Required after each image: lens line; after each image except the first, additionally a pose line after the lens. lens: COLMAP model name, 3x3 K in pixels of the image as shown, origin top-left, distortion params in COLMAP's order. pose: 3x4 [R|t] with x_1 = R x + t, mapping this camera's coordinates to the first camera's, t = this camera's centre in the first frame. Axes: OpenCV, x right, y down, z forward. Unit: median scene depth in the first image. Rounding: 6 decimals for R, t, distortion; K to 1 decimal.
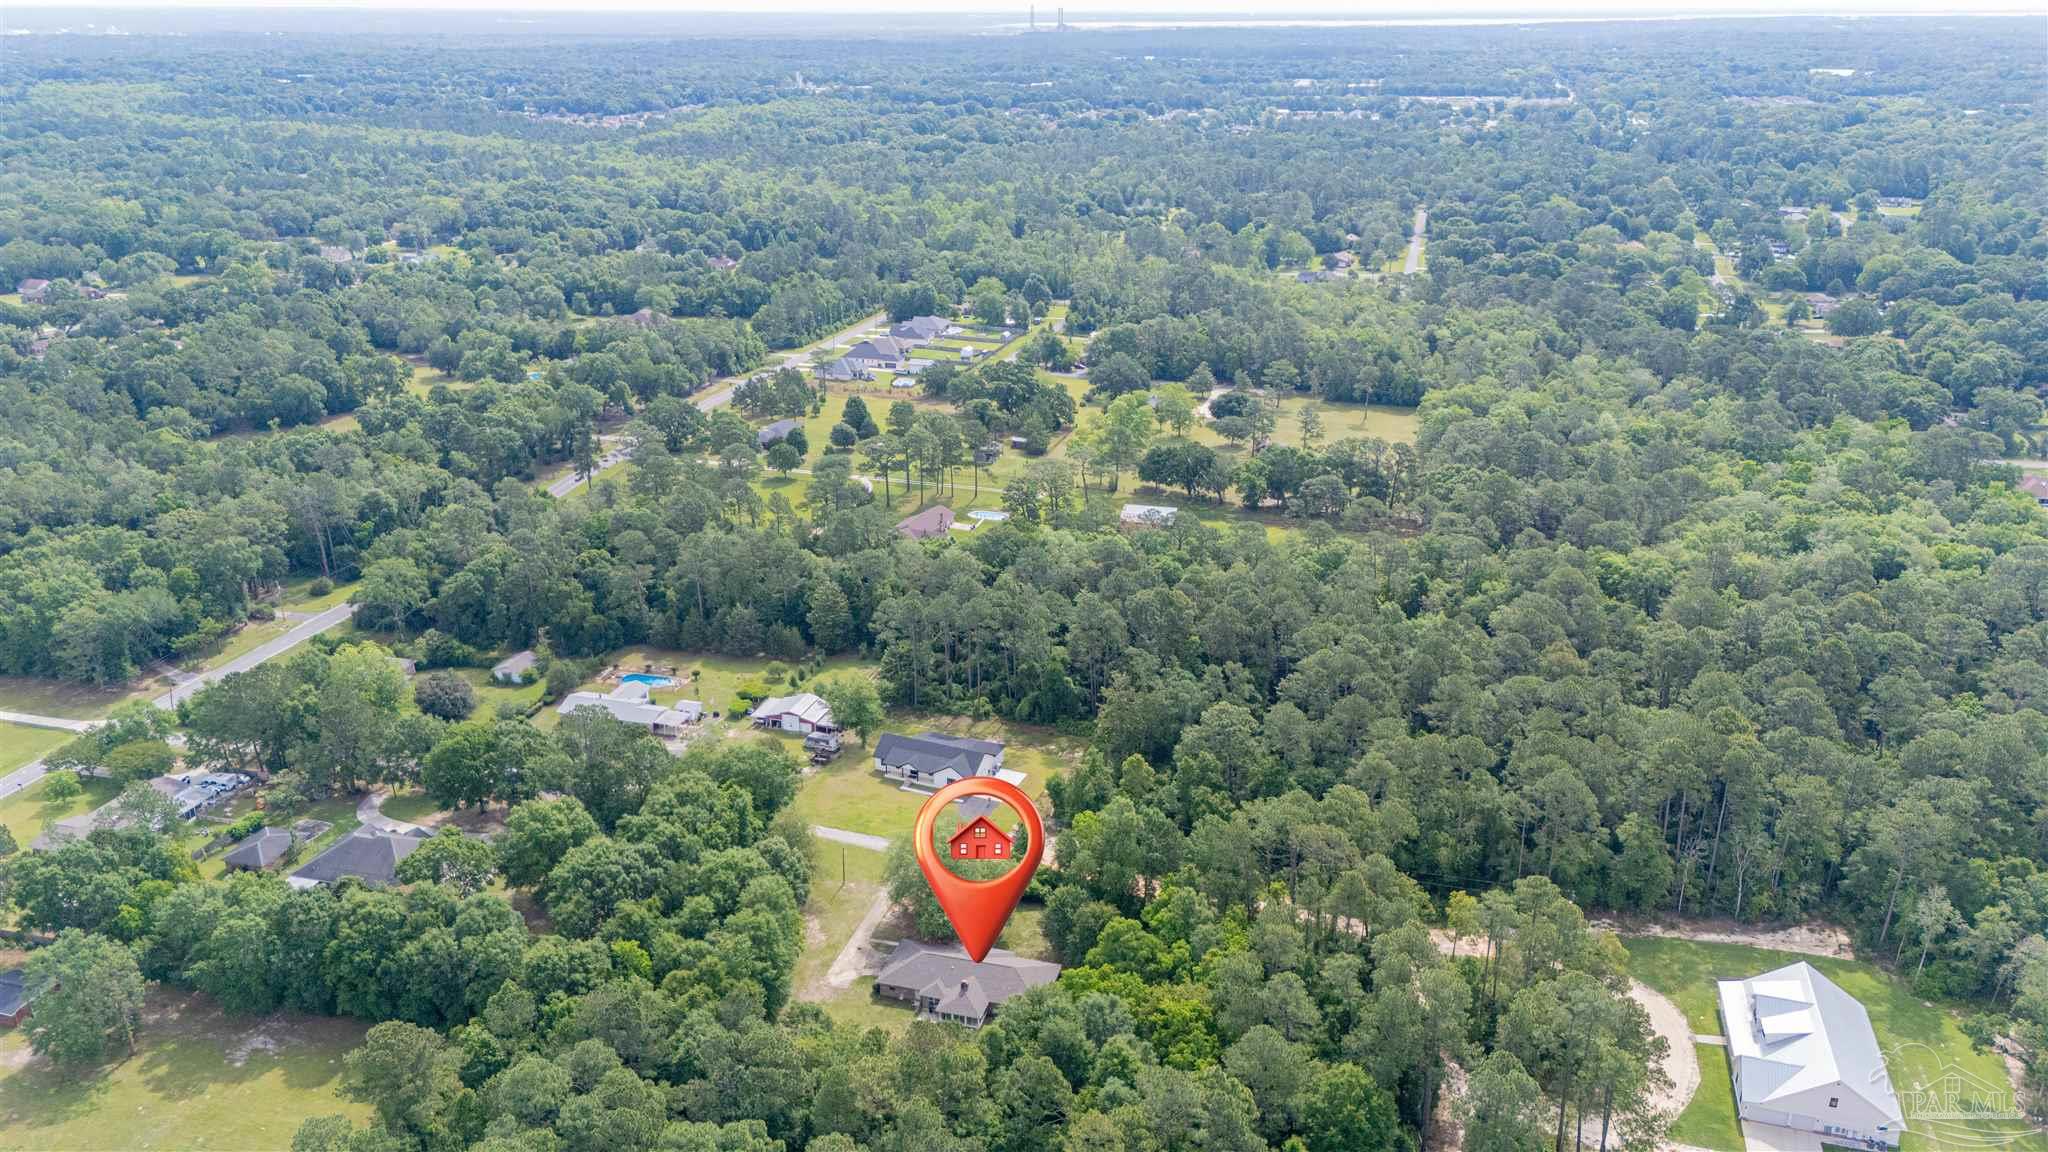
lens RADIAL K [[1515.9, 0, 1037.9], [0, 1515.9, 560.4], [0, 0, 1]] dist [0.070910, -0.062402]
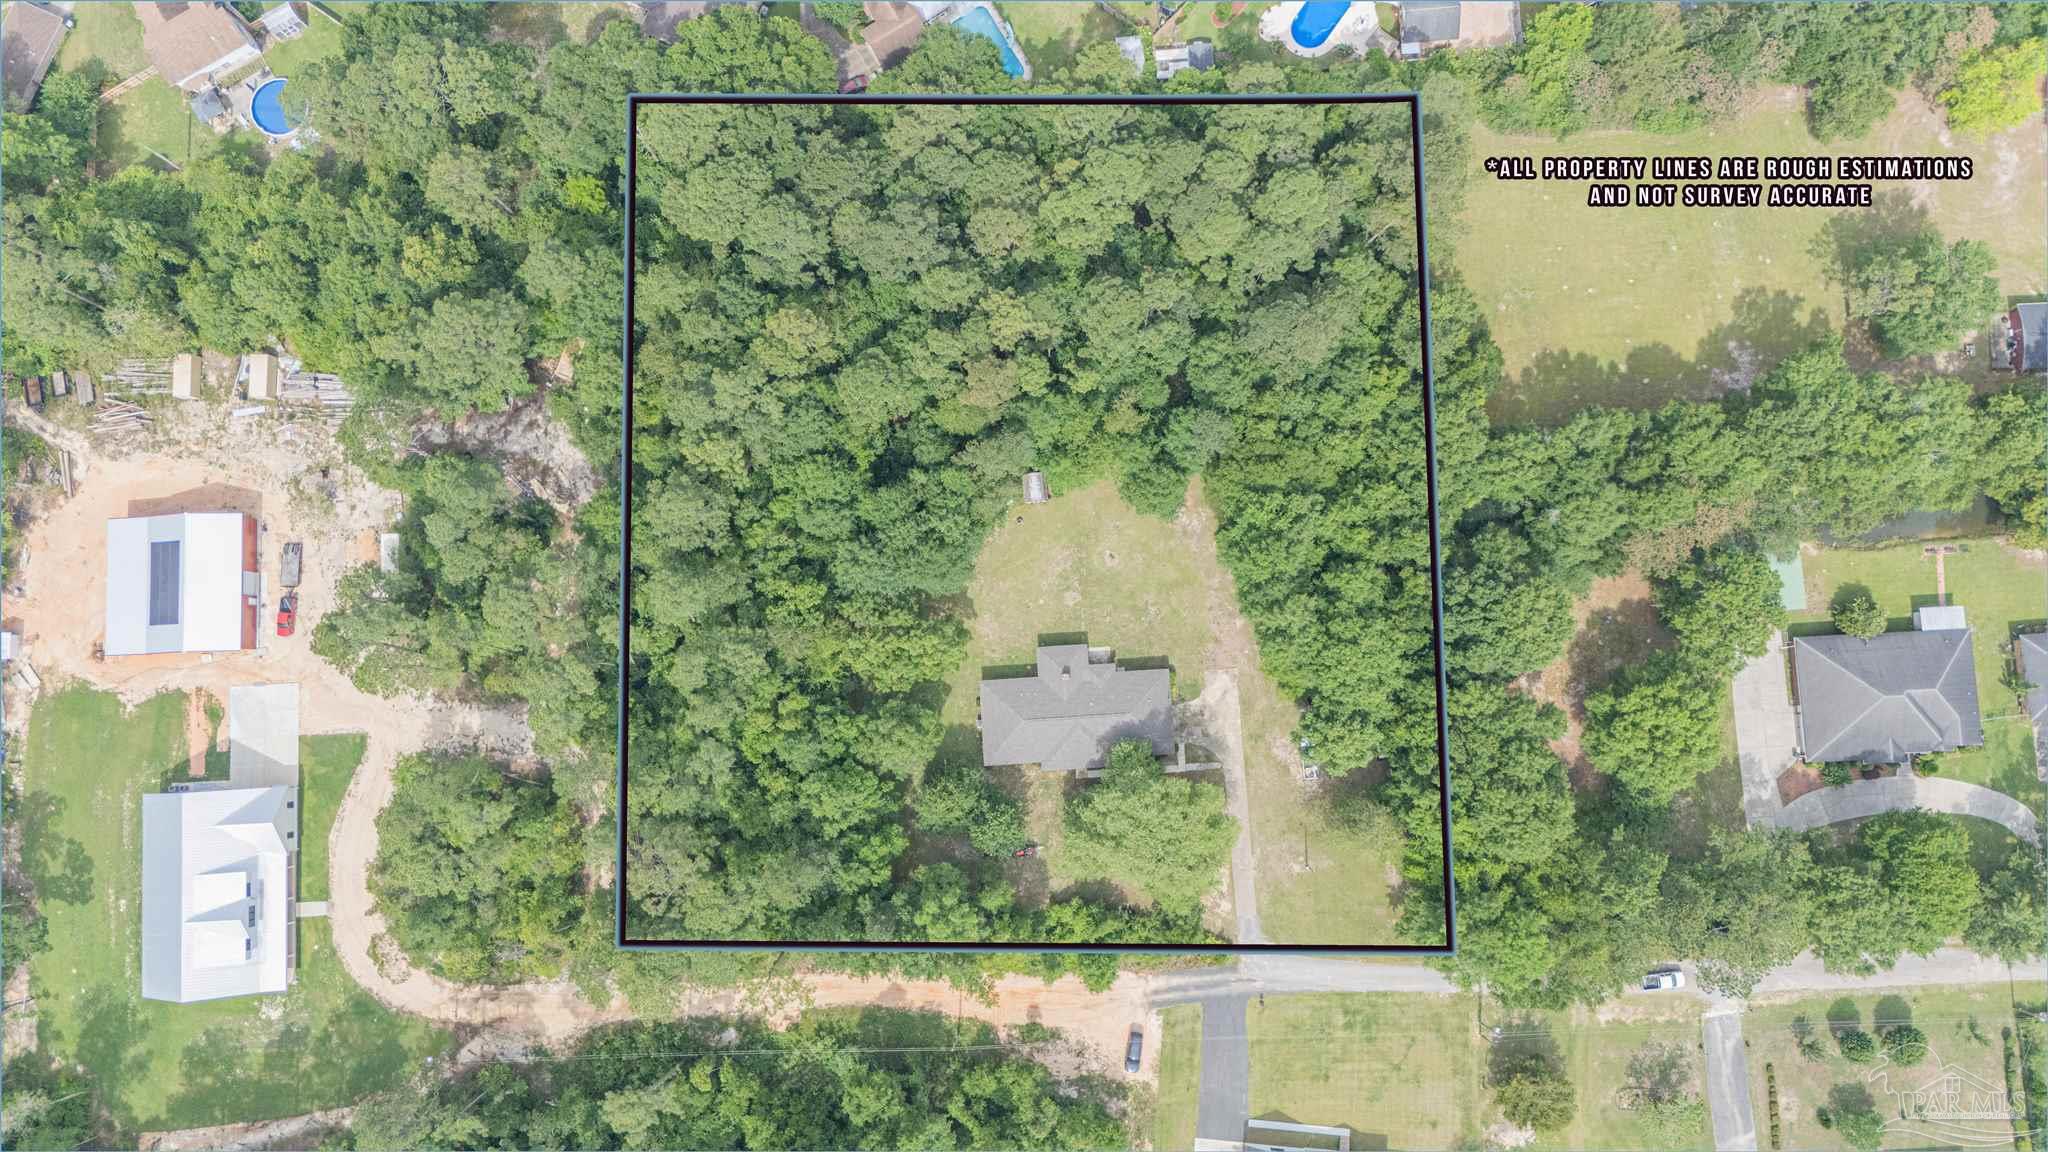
lens RADIAL K [[1515.9, 0, 1023.0], [0, 1515.9, 575.1], [0, 0, 1]] dist [0.070910, -0.062402]
pose [[-0.944036, 0.329820, 0.003784, -0.042469], [-0.081972, -0.245708, 0.965872, -0.525114], [0.319493, 0.911508, 0.258993, 0.631936]]
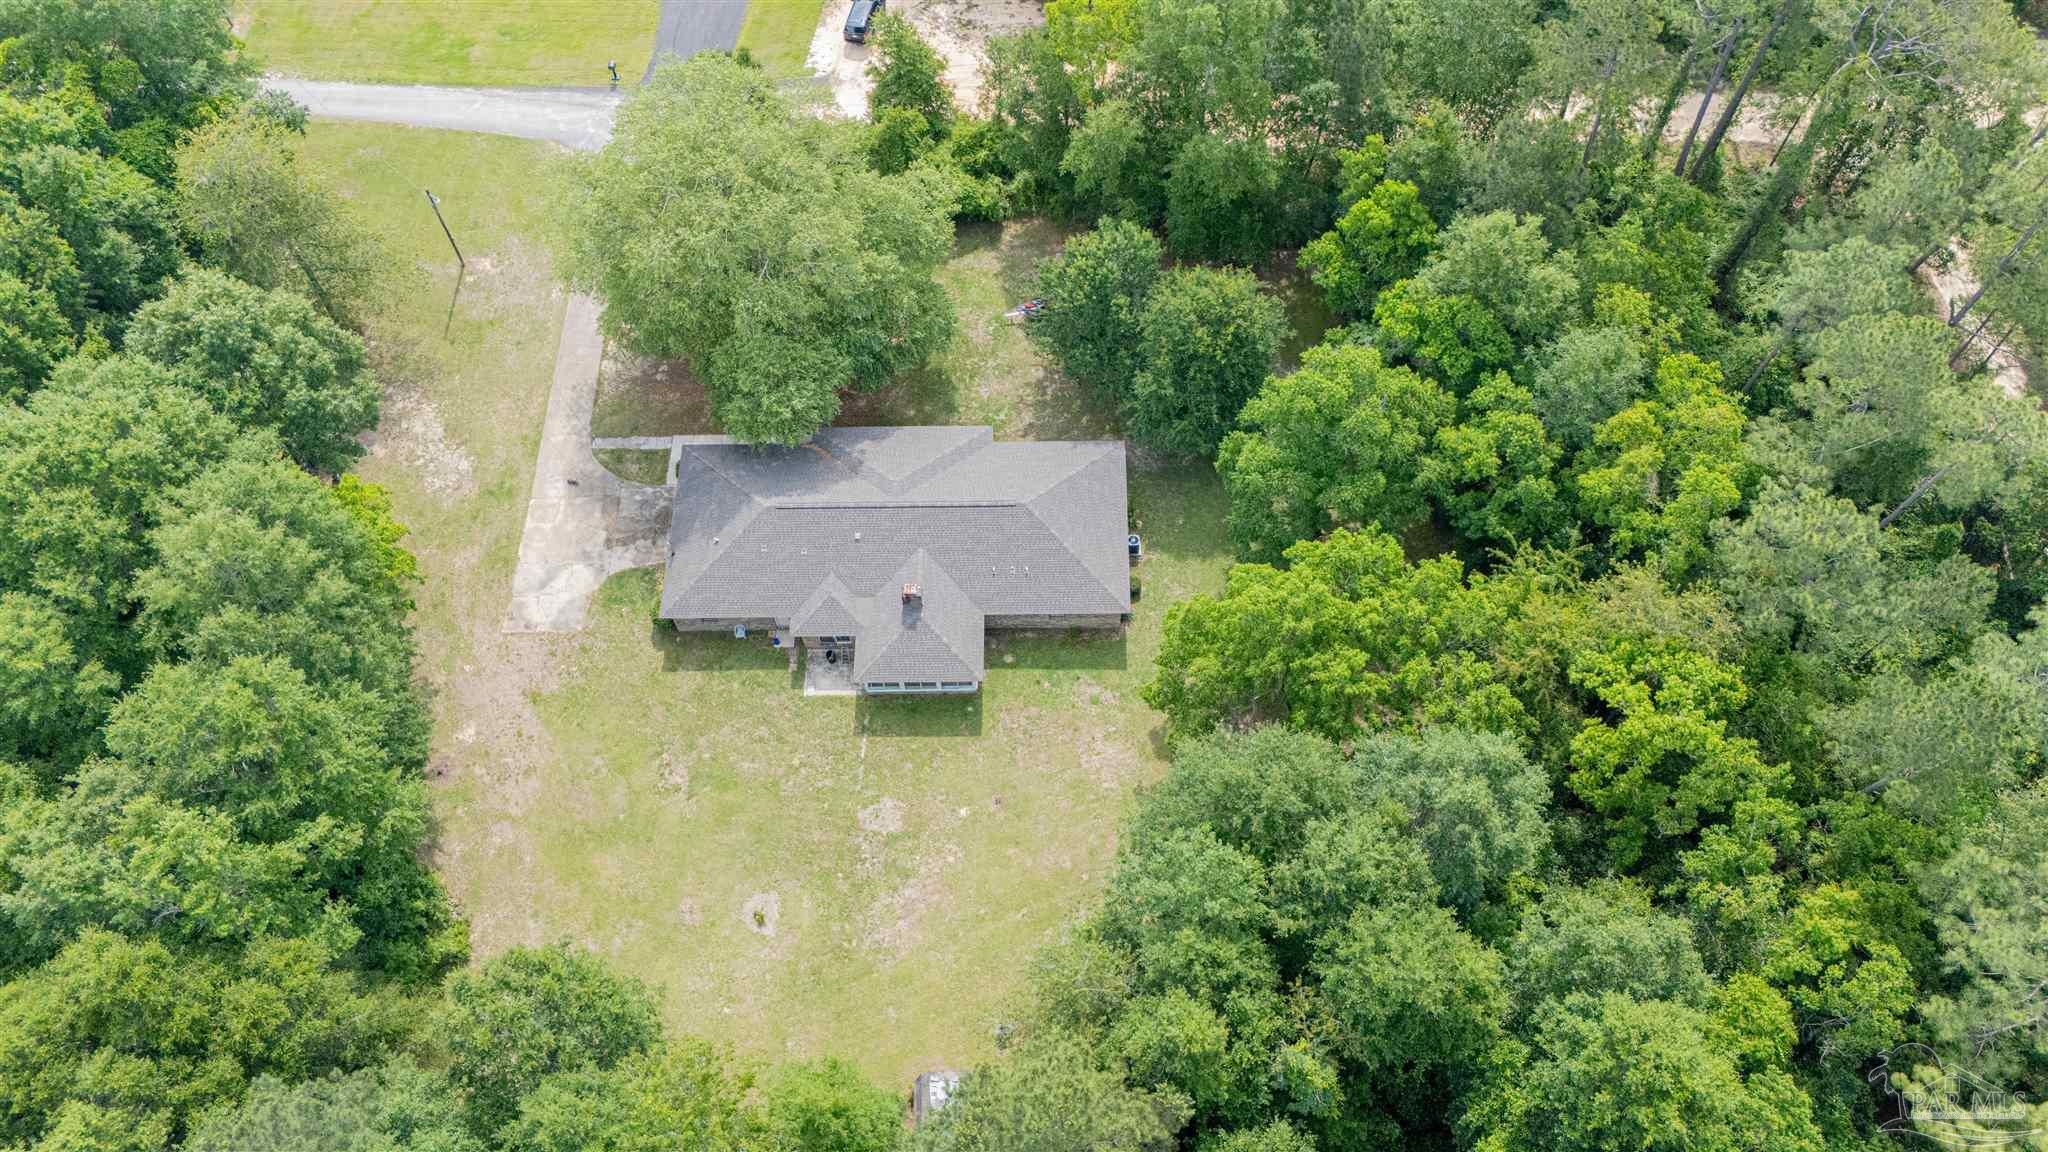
lens RADIAL K [[1515.9, 0, 1032.4], [0, 1515.9, 591.8], [0, 0, 1]] dist [0.070910, -0.062402]
pose [[0.963655, -0.243782, 0.109269, -0.053523], [0.114841, 0.747310, 0.654477, 0.039219], [-0.241207, -0.618141, 0.748145, 0.651487]]
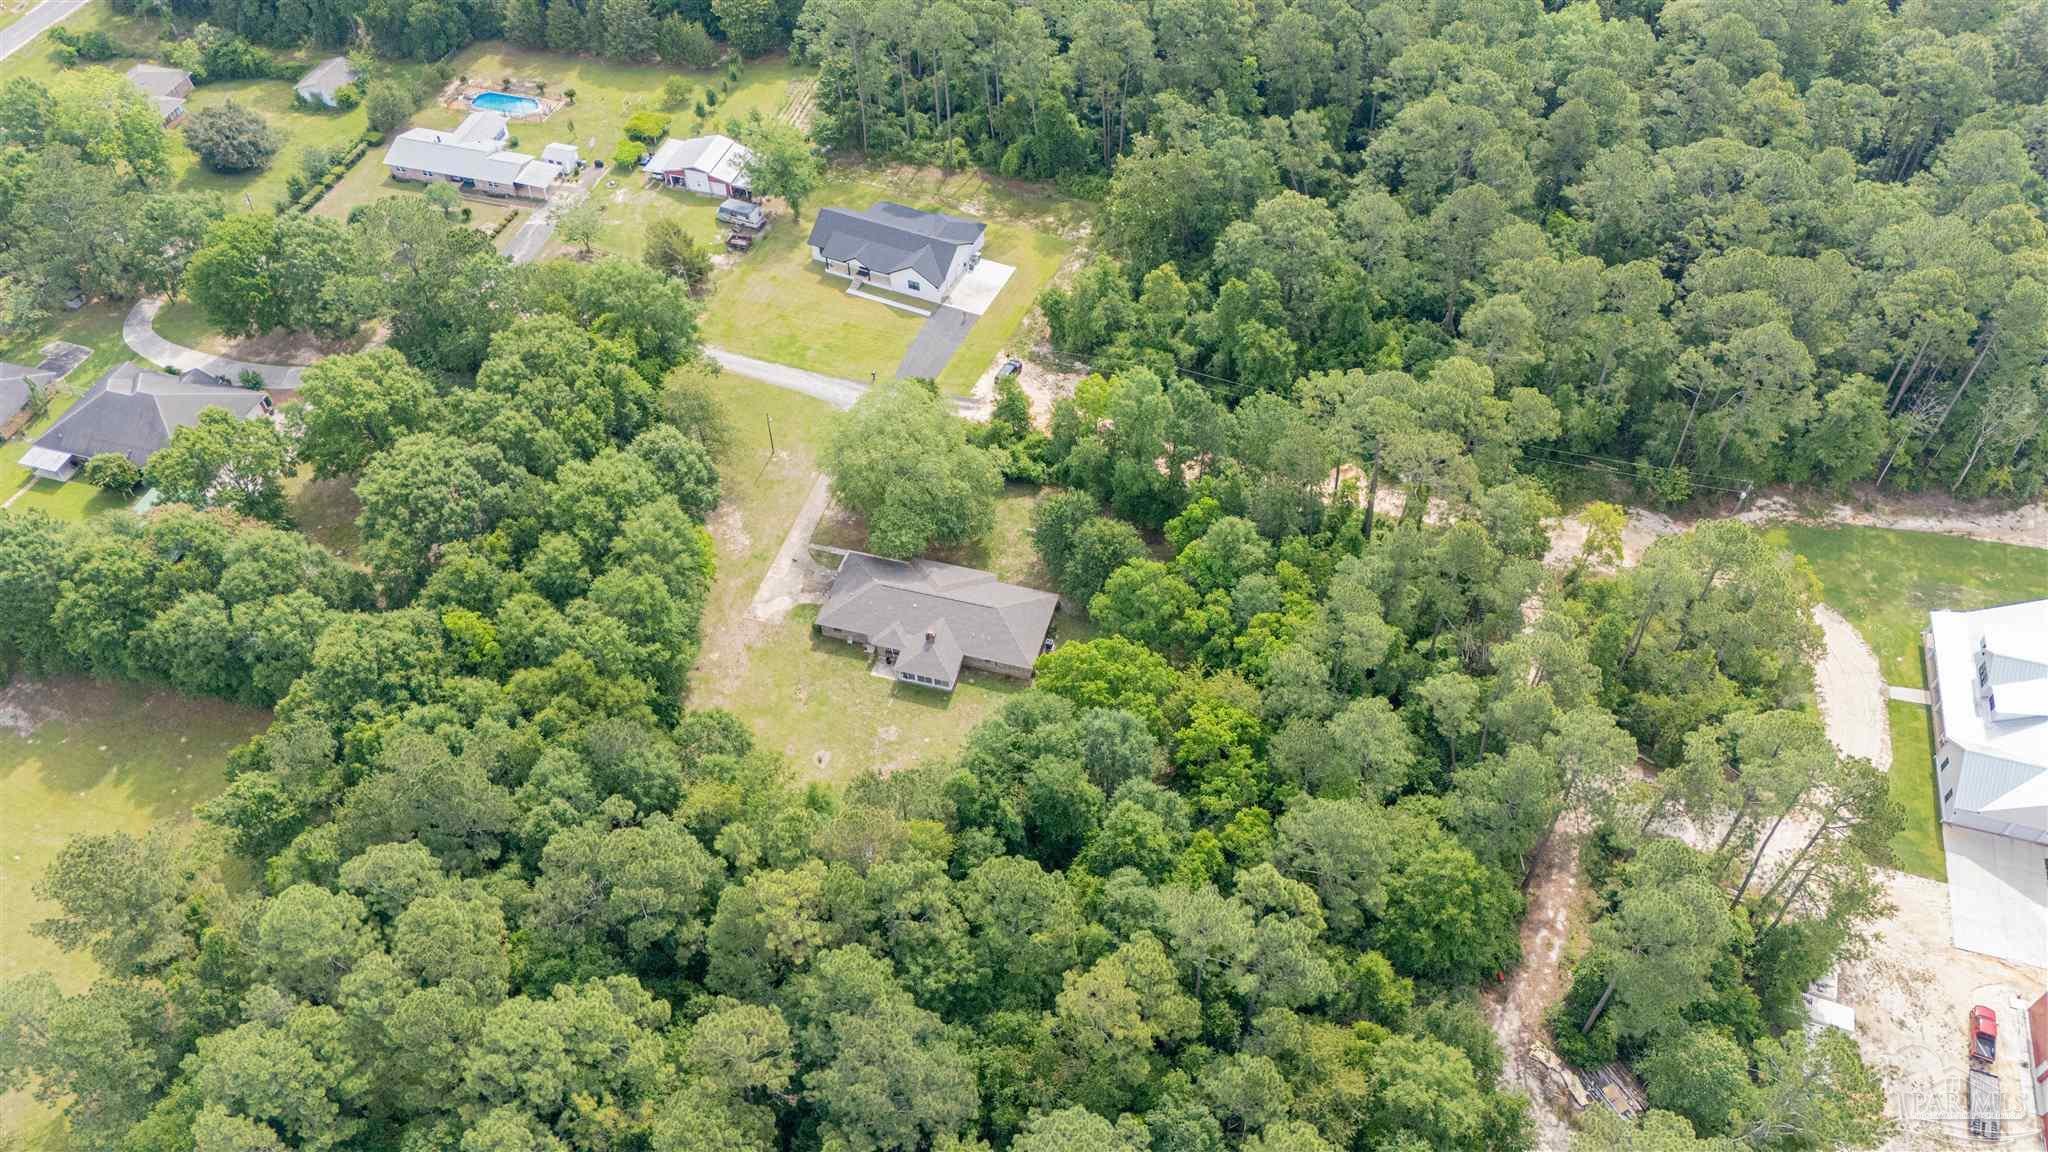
lens RADIAL K [[1515.9, 0, 1035.5], [0, 1515.9, 589.6], [0, 0, 1]] dist [0.070910, -0.062402]
pose [[0.999958, -0.005158, -0.007618, 0.009223], [0.008150, 0.880794, 0.473429, -0.088879], [0.004267, -0.473471, 0.880799, 0.312814]]
